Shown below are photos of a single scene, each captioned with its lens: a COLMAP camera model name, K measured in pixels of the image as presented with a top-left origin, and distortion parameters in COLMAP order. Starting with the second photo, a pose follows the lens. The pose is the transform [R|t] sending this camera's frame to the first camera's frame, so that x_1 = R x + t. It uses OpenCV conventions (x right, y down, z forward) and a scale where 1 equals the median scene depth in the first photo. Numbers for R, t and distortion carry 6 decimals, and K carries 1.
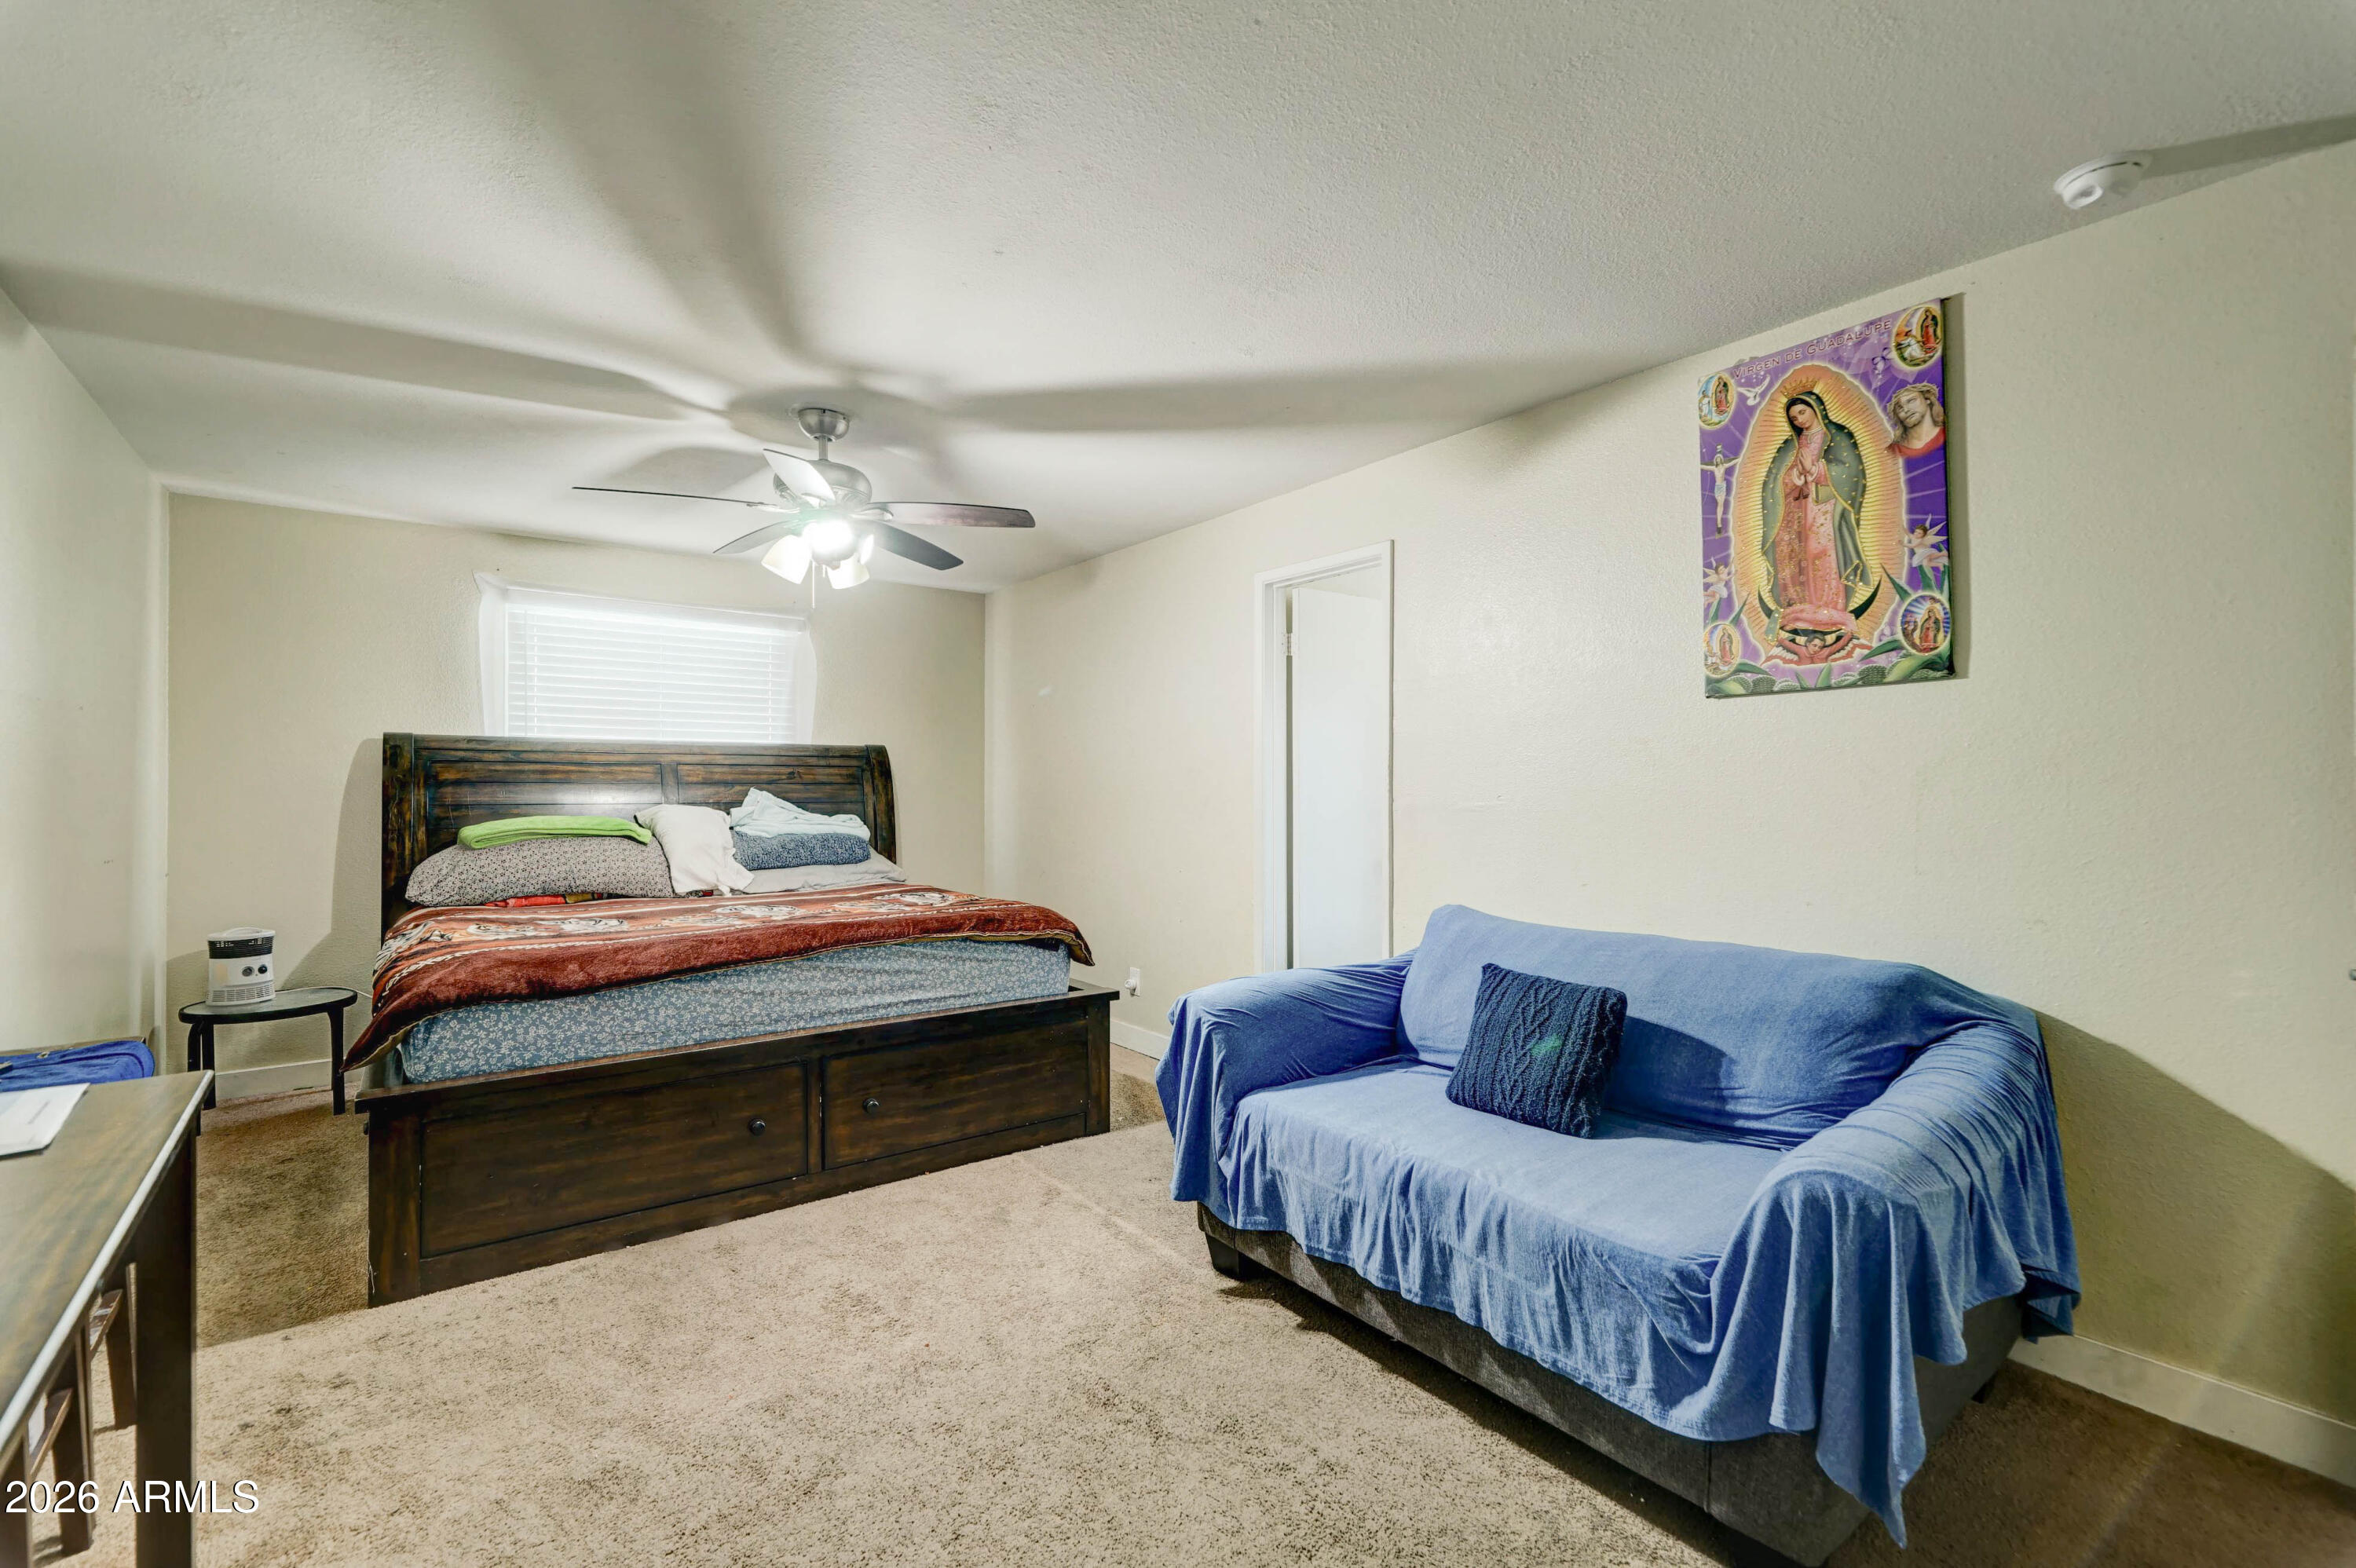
lens RADIAL K [[1009.8, 0, 1176.5], [0, 1009.8, 783.3], [0, 0, 1]] dist [-0.003187, -0.000430]
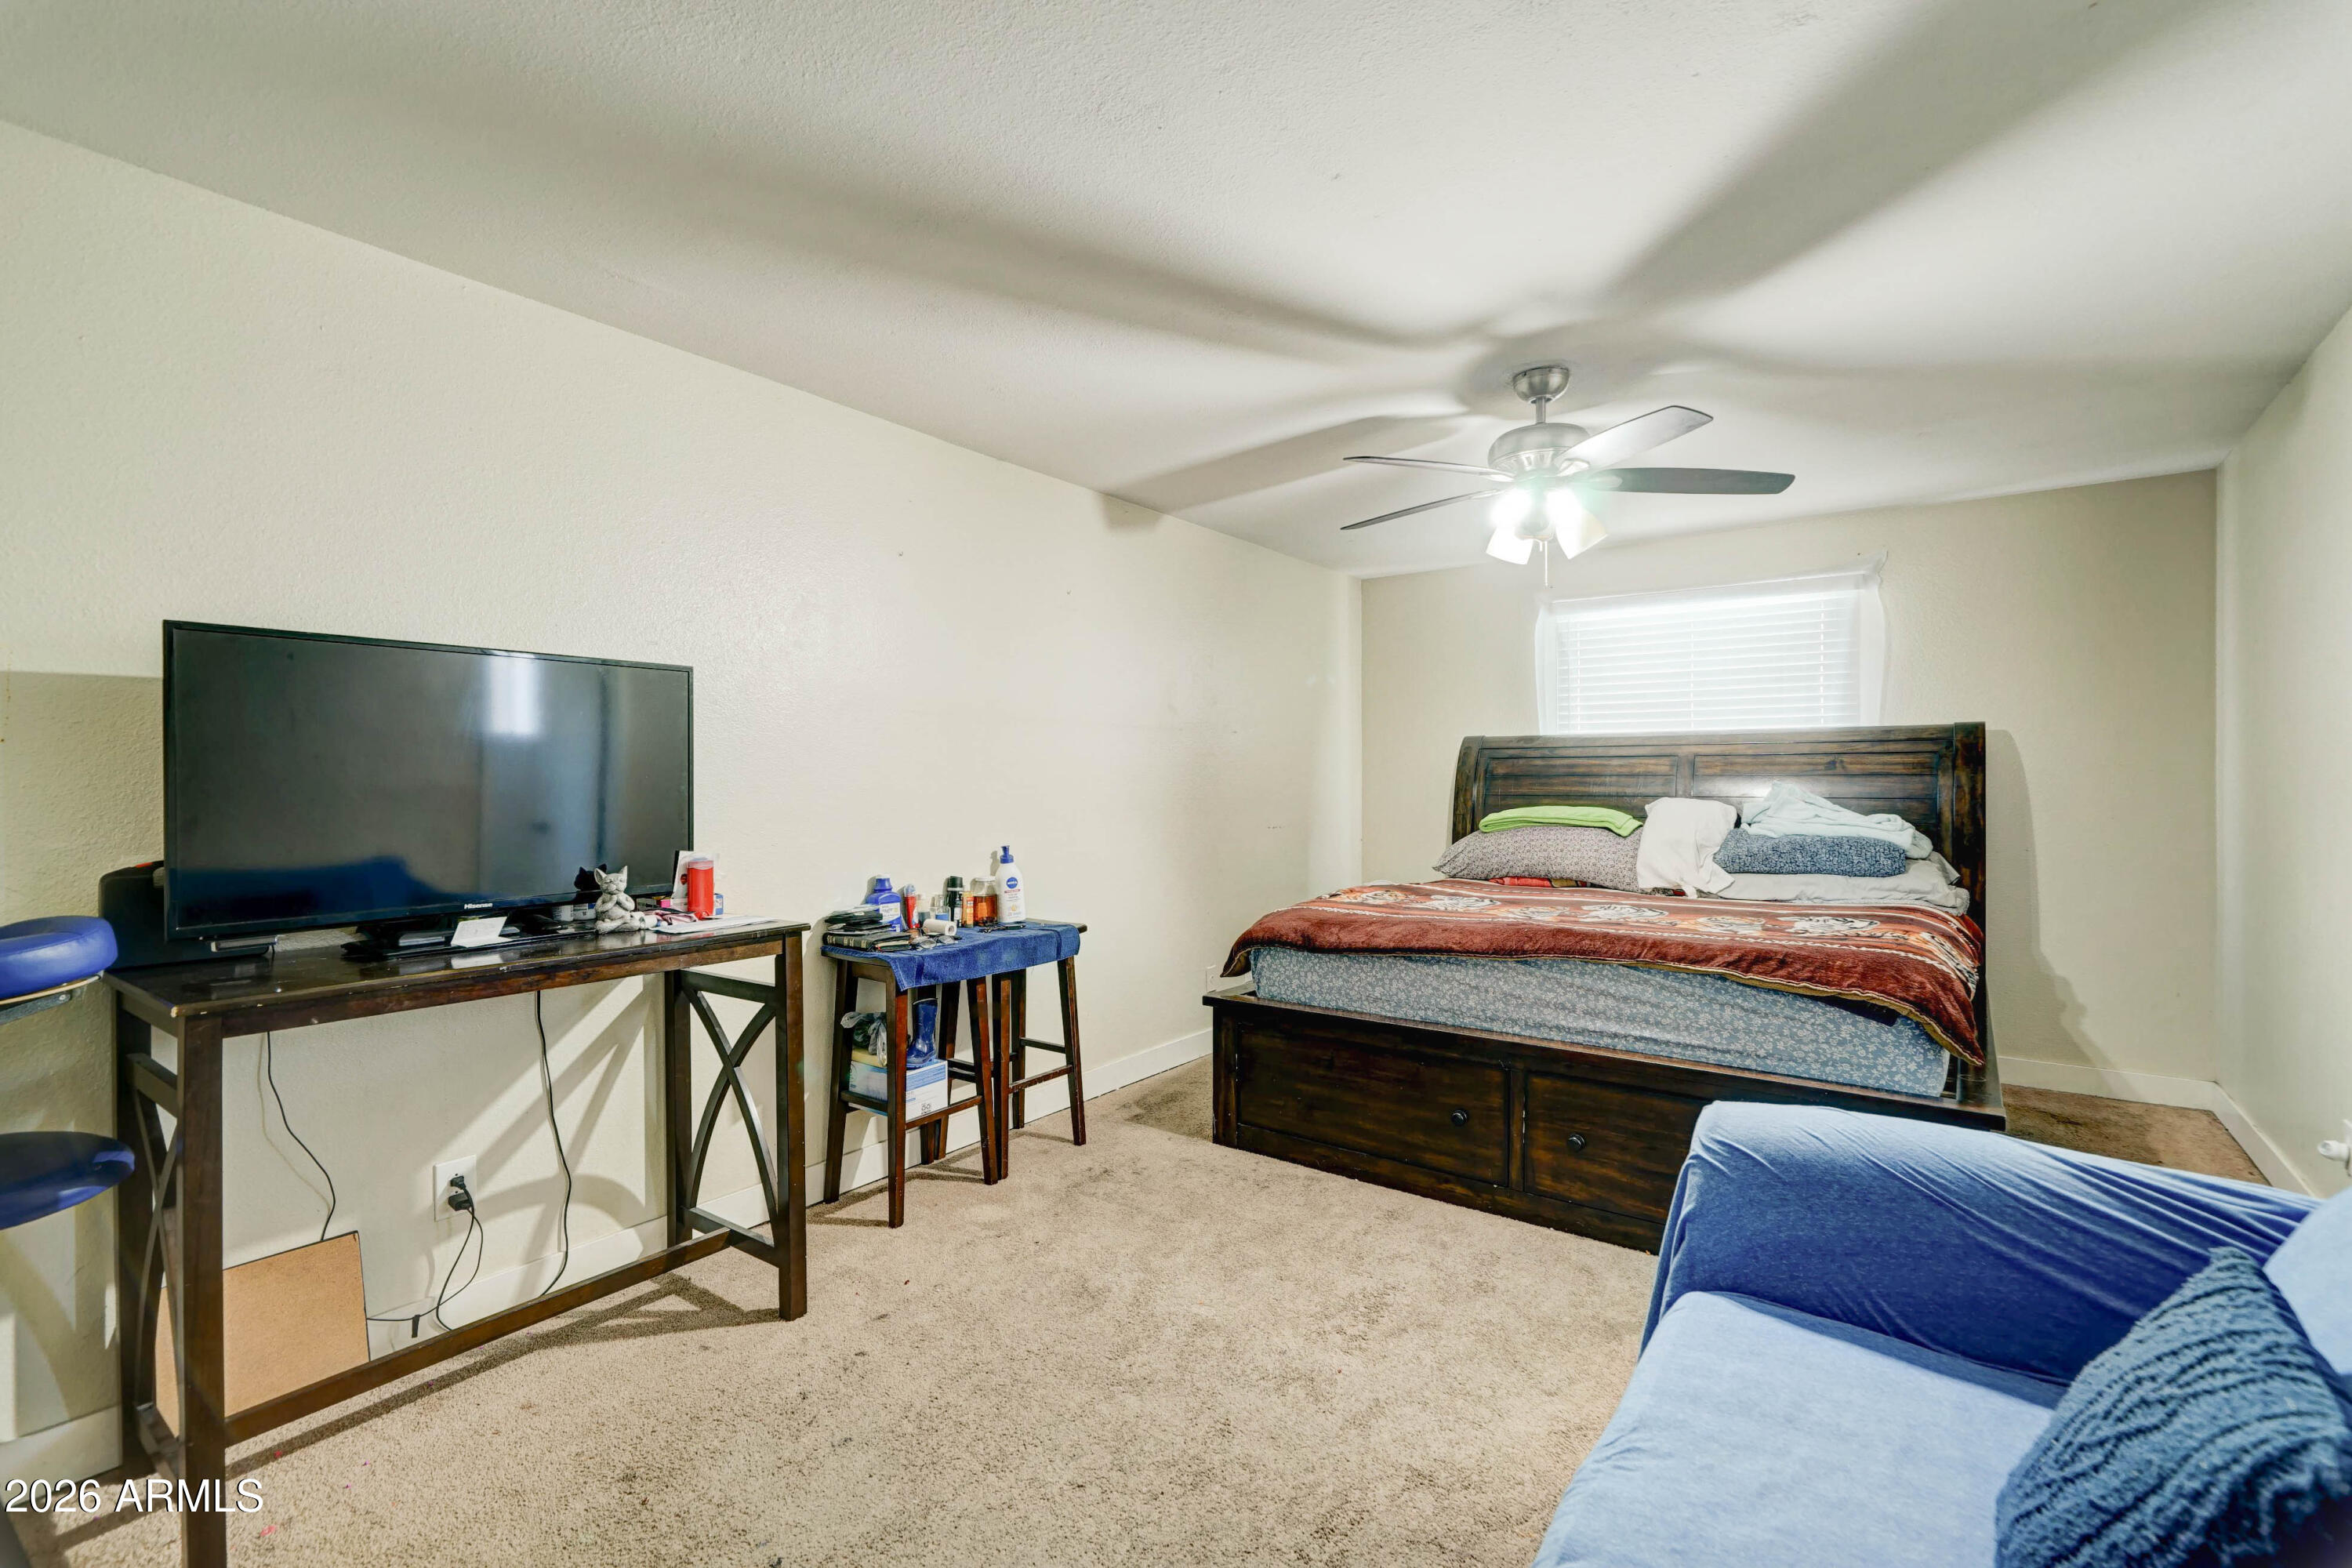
lens RADIAL K [[1008.2, 0, 1186.7], [0, 1008.2, 784.1], [0, 0, 1]] dist [-0.003187, -0.000430]
pose [[0.295877, 0.001921, -0.955224, 0.432467], [0.005700, 0.999977, 0.003776, 0.002813], [0.955209, -0.006562, 0.295859, 0.417767]]
